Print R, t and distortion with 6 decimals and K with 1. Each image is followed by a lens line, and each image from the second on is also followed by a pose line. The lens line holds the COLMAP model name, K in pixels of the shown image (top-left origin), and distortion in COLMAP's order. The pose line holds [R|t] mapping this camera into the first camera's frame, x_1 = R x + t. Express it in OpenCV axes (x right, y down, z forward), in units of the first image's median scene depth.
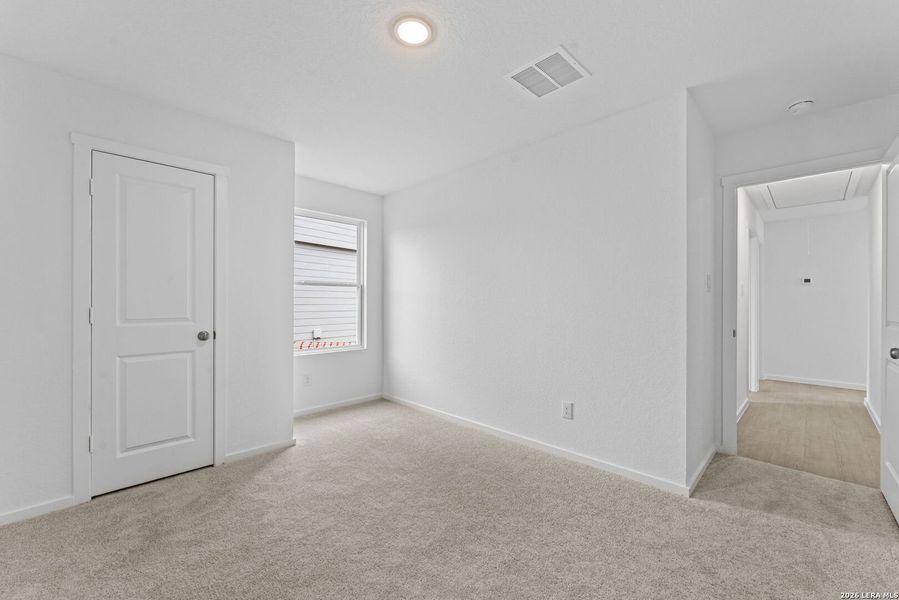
lens RADIAL K [[375.0, 0, 444.3], [0, 375.0, 303.7], [0, 0, 1]] dist [0.000700, 0.000143]
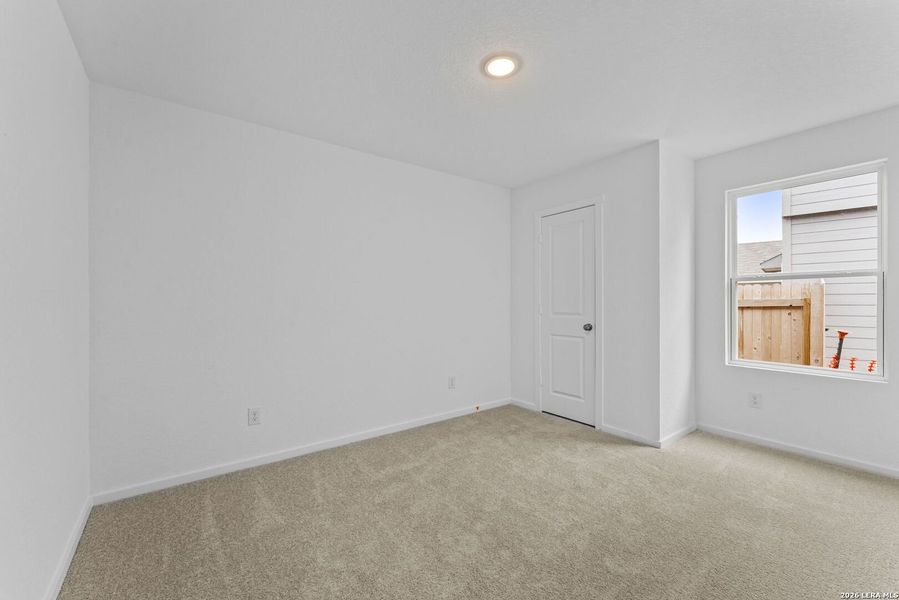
lens RADIAL K [[375.0, 0, 444.3], [0, 375.0, 303.7], [0, 0, 1]] dist [0.000700, 0.000143]
pose [[-0.174588, 0.008363, -0.984606, 0.756029], [0.002076, 0.999965, 0.008126, -0.009418], [0.984639, -0.000626, -0.174599, 0.716977]]
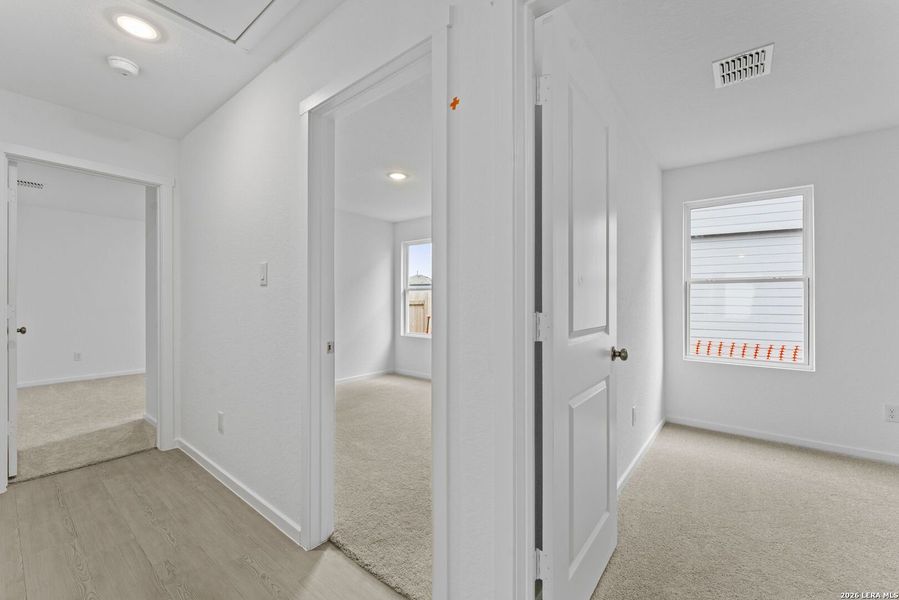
lens RADIAL K [[350.4, 0, 477.1], [0, 350.4, 300.6], [0, 0, 1]] dist [-0.000414, -0.000075]
pose [[0.145074, 0.000985, -0.989420, 0.534626], [-0.005693, 0.999984, 0.000161, -0.007498], [0.989404, 0.005609, 0.145077, 0.492056]]
